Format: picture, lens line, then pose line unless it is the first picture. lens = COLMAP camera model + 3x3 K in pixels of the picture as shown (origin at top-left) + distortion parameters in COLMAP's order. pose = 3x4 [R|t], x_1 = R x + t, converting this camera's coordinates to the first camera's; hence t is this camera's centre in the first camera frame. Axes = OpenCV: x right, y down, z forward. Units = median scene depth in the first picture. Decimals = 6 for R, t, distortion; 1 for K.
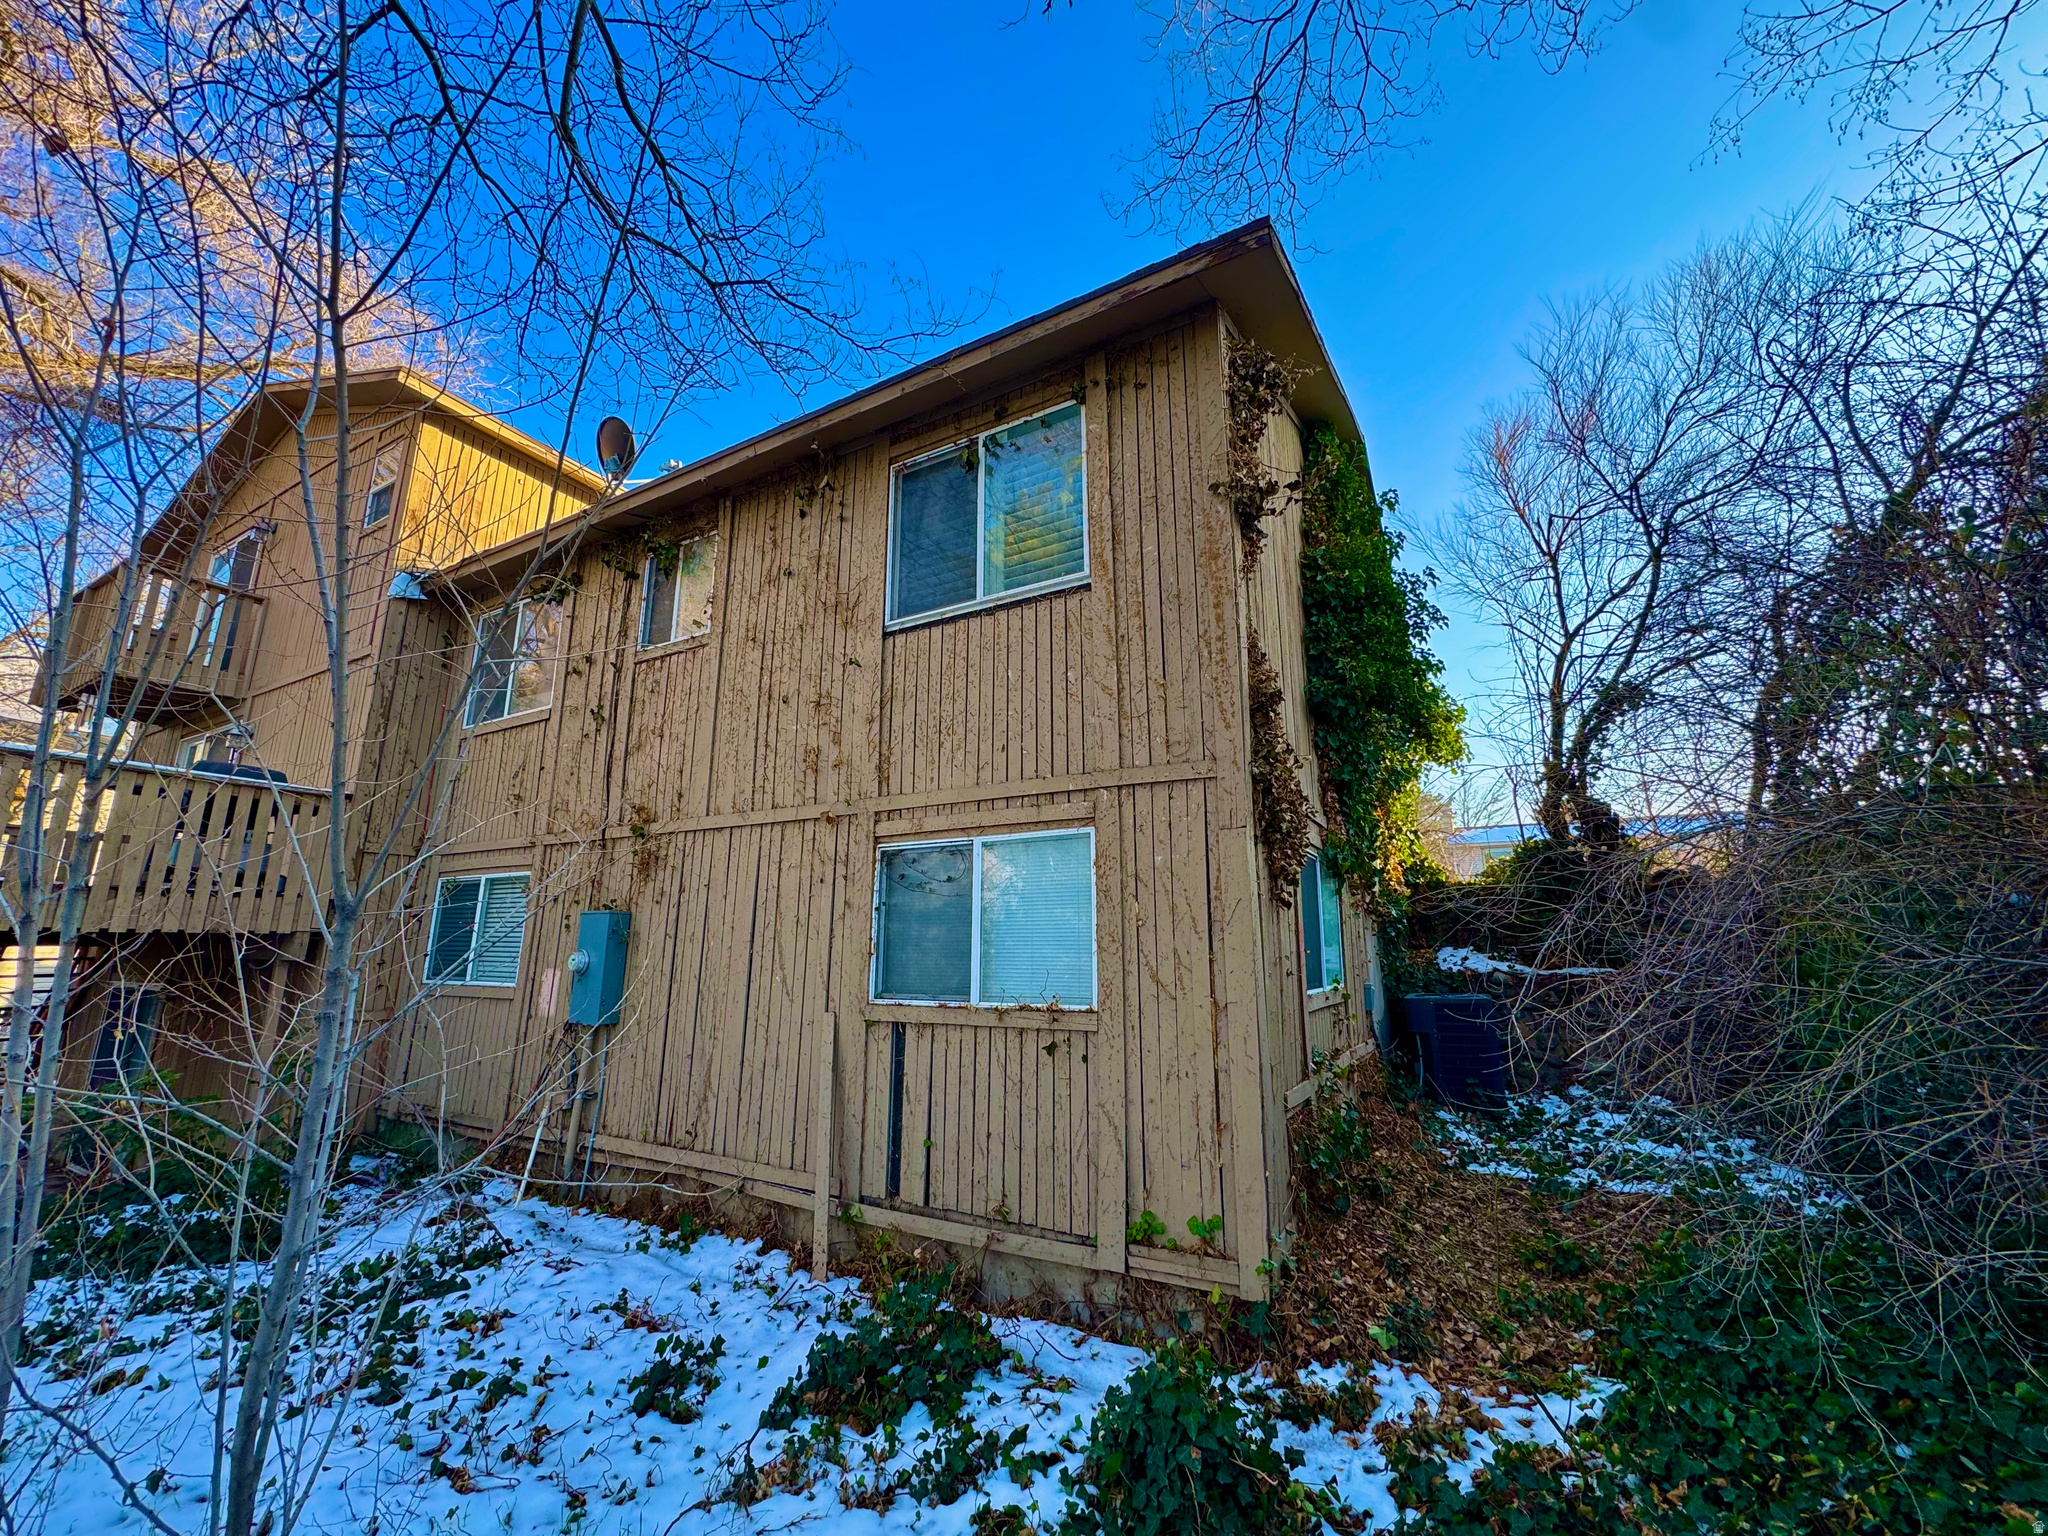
lens RADIAL K [[811.1, 0, 1024.9], [0, 811.1, 770.3], [0, 0, 1]] dist [-0.005155, 0.000668]
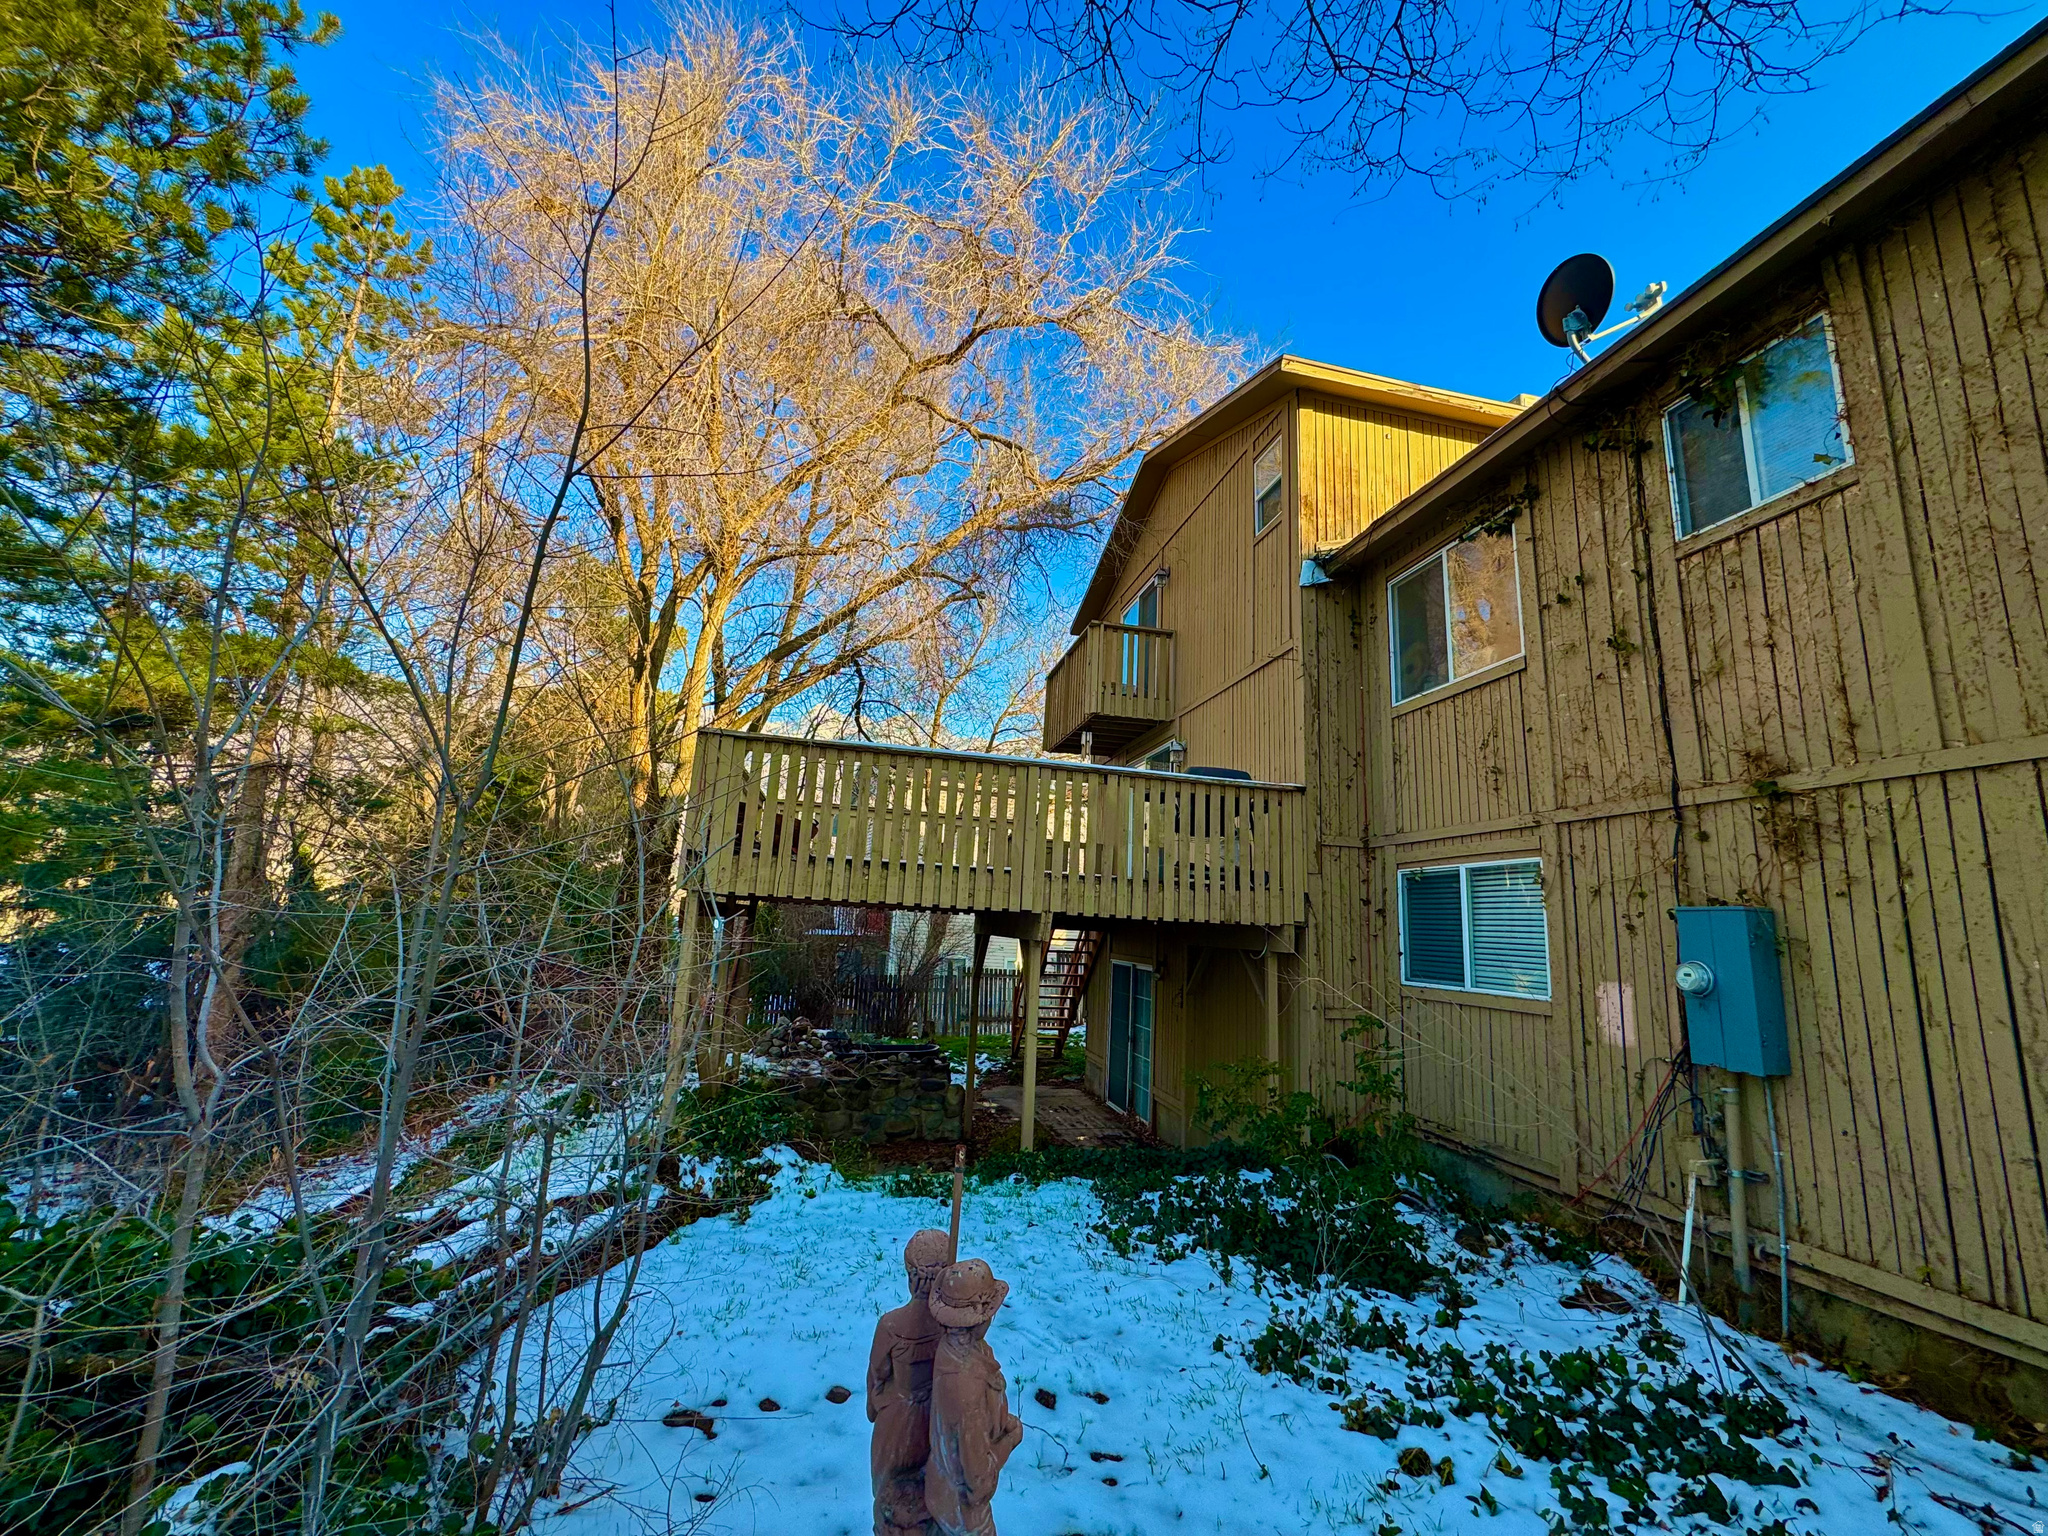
lens RADIAL K [[811.1, 0, 1025.0], [0, 811.1, 770.6], [0, 0, 1]] dist [-0.005155, 0.000668]
pose [[0.663366, -0.111862, -0.739887, -0.351612], [0.112118, 0.992460, -0.049526, 0.022321], [0.739848, -0.050101, 0.670906, 0.087317]]
